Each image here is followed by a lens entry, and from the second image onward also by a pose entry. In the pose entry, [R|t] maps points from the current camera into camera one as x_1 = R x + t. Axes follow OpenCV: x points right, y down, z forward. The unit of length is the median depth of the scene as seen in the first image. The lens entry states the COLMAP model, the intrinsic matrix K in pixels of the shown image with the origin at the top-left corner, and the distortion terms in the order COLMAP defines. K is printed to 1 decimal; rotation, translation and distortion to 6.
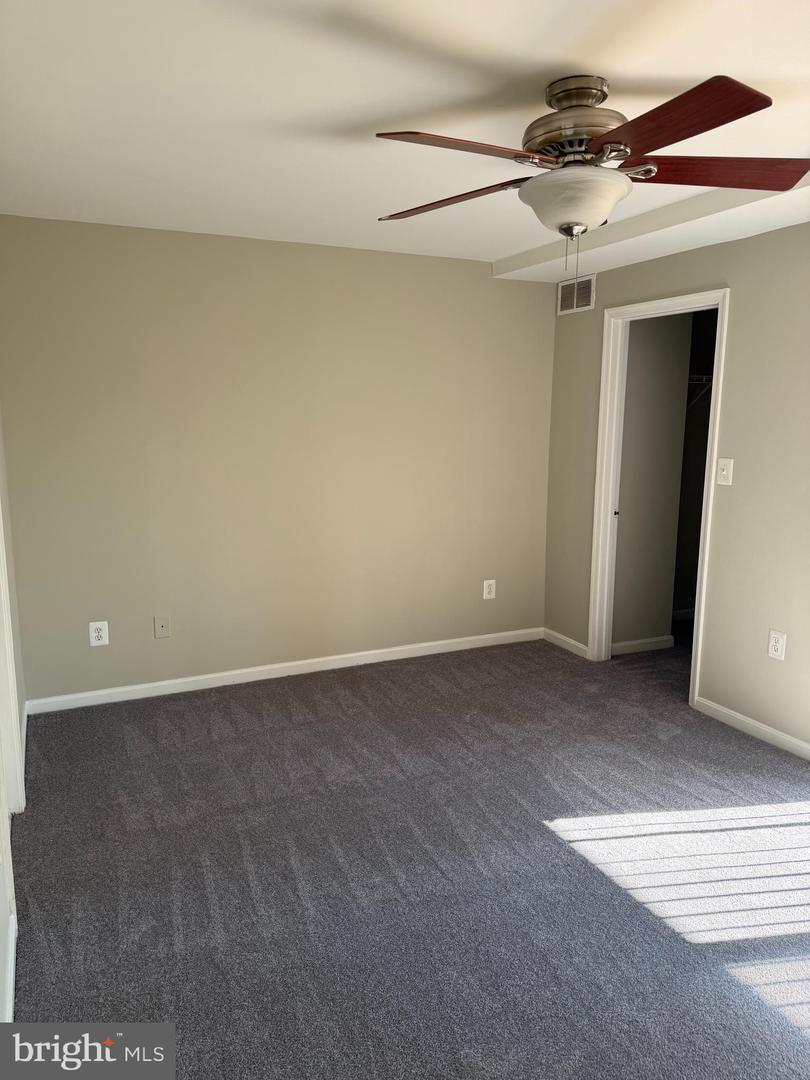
lens RADIAL K [[758.7, 0, 412.0], [0, 758.7, 537.2], [0, 0, 1]] dist [0.106998, -0.145195]
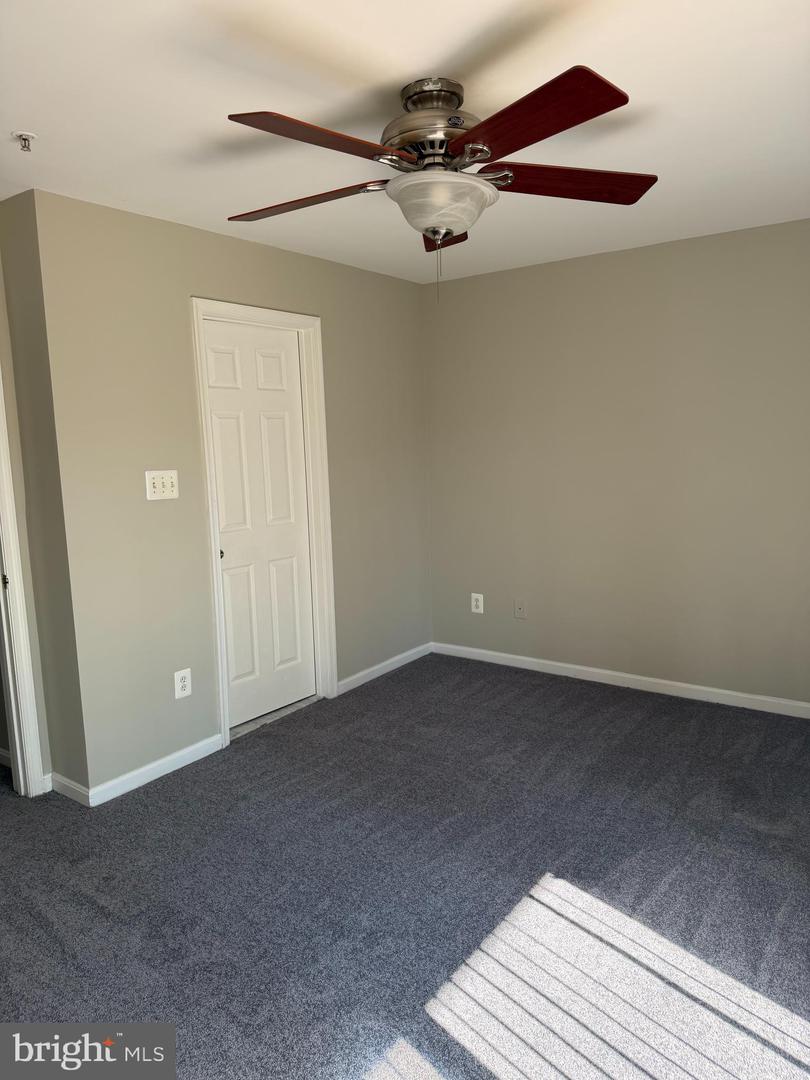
lens RADIAL K [[746.9, 0, 405.0], [0, 746.9, 540.0], [0, 0, 1]] dist [-0.005044, -0.000852]
pose [[0.500664, 0.114762, -0.858001, 0.679539], [-0.117770, 0.990988, 0.063828, -0.049547], [0.857593, 0.069090, 0.509668, 0.321028]]
